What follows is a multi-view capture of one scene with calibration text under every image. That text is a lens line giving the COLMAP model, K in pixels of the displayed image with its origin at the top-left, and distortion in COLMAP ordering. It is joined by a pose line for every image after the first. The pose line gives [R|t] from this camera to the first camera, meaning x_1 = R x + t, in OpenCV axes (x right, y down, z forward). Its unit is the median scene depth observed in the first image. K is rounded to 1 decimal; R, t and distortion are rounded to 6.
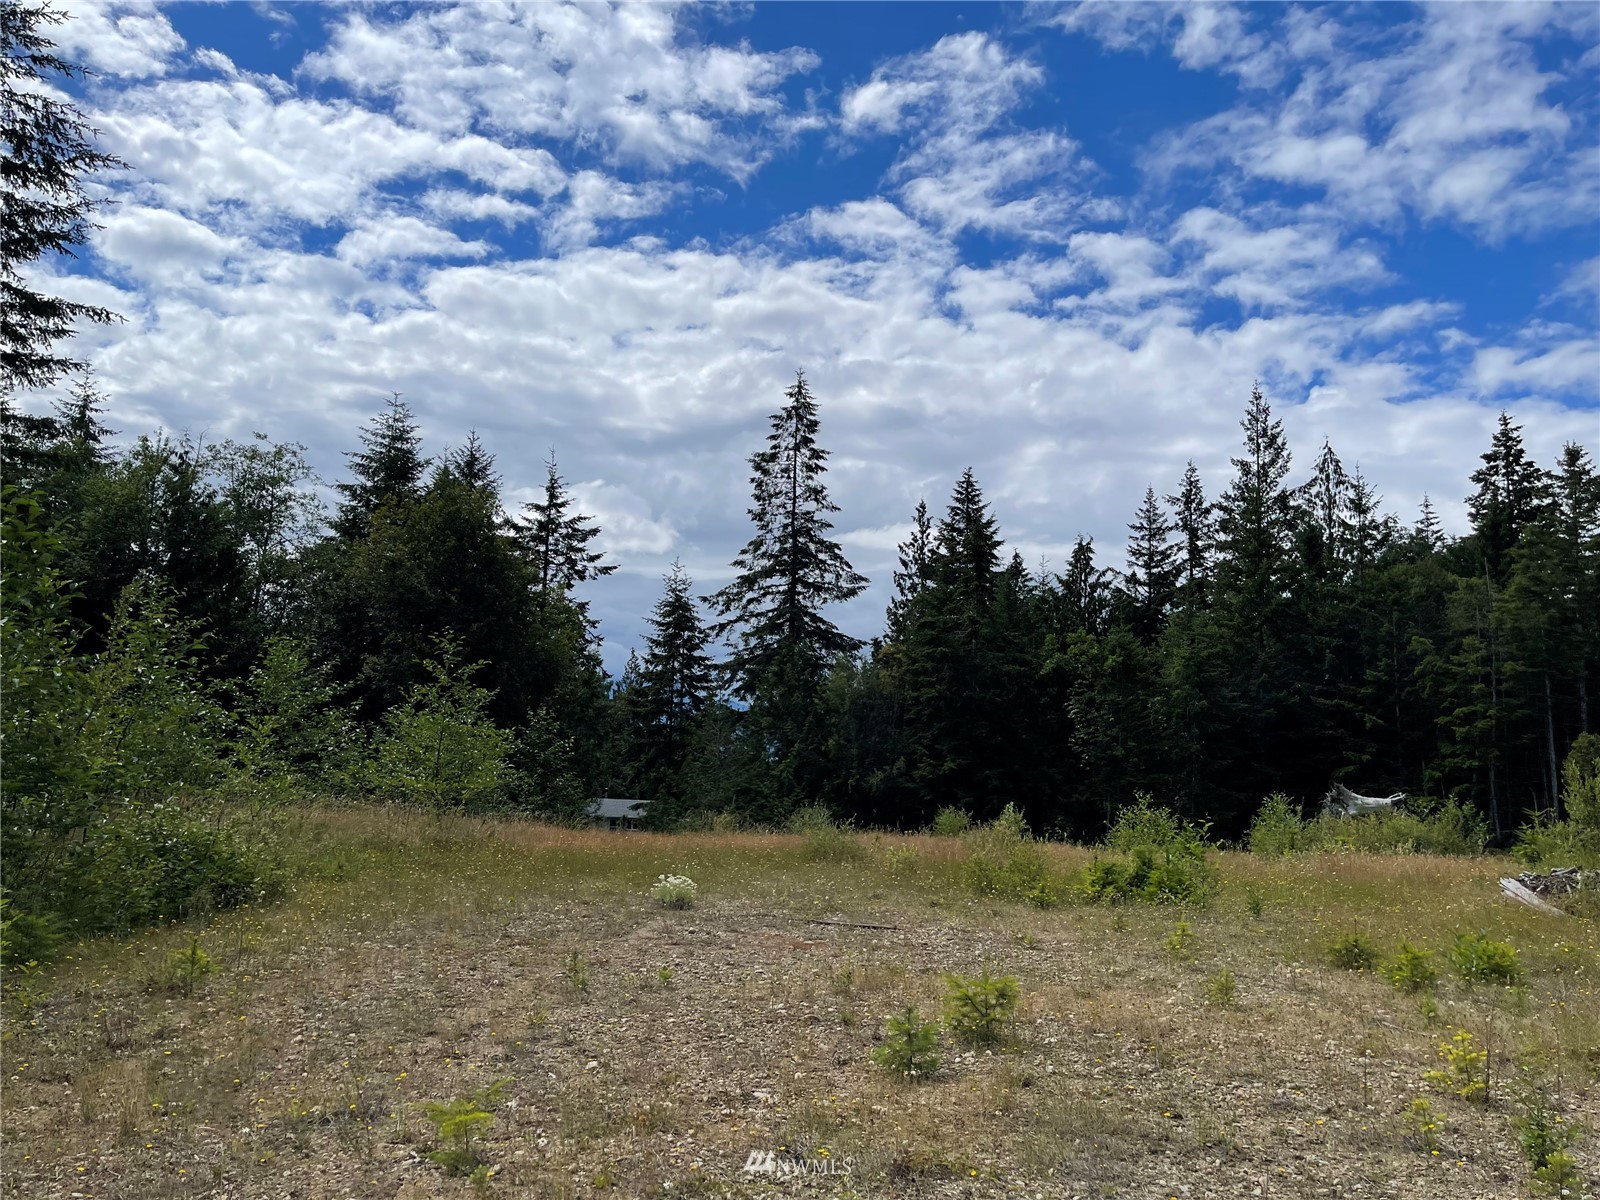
lens RADIAL K [[1212.7, 0, 800.0], [0, 1212.7, 600.0], [0, 0, 1]] dist [-0.000646, -0.001735]
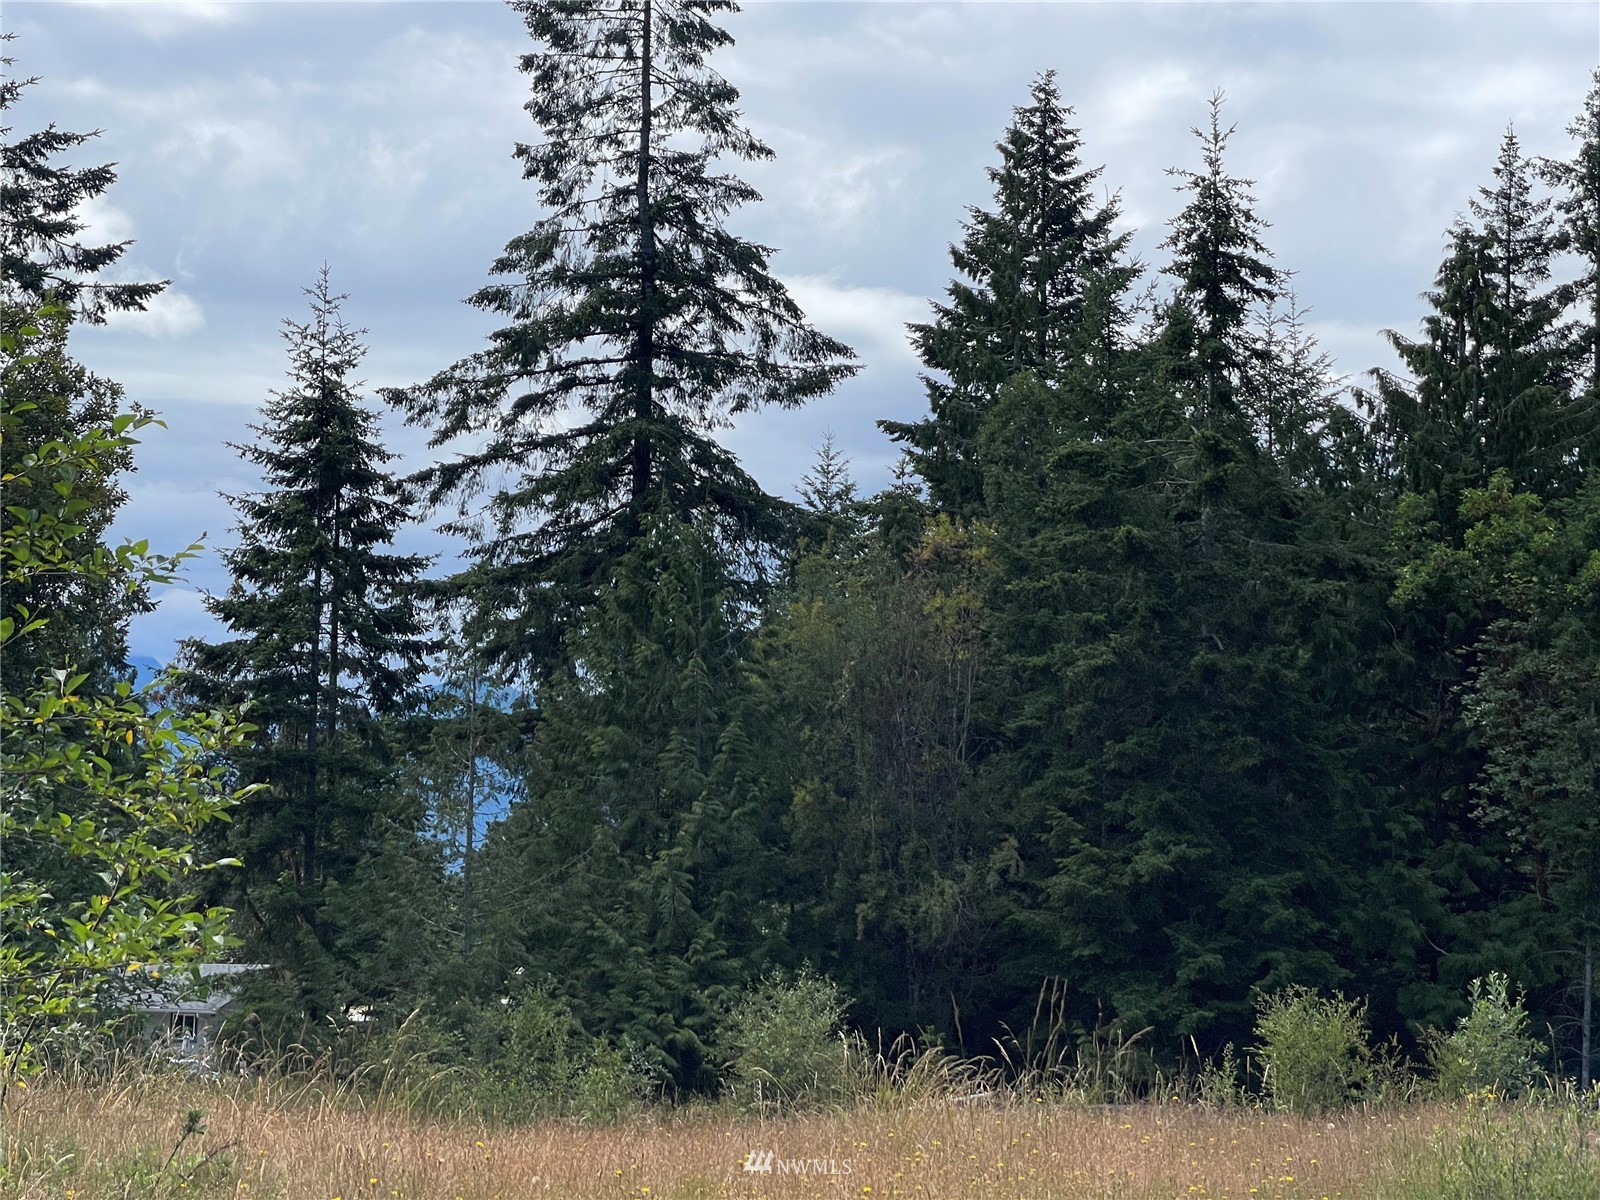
lens RADIAL K [[2928.3, 0, 800.0], [0, 2928.3, 600.0], [0, 0, 1]] dist [0.129445, 0.032772]
pose [[0.993662, 0.002544, 0.112383, -0.057058], [-0.008030, 0.998796, 0.048389, 0.015938], [-0.112124, -0.048985, 0.992486, 0.133547]]
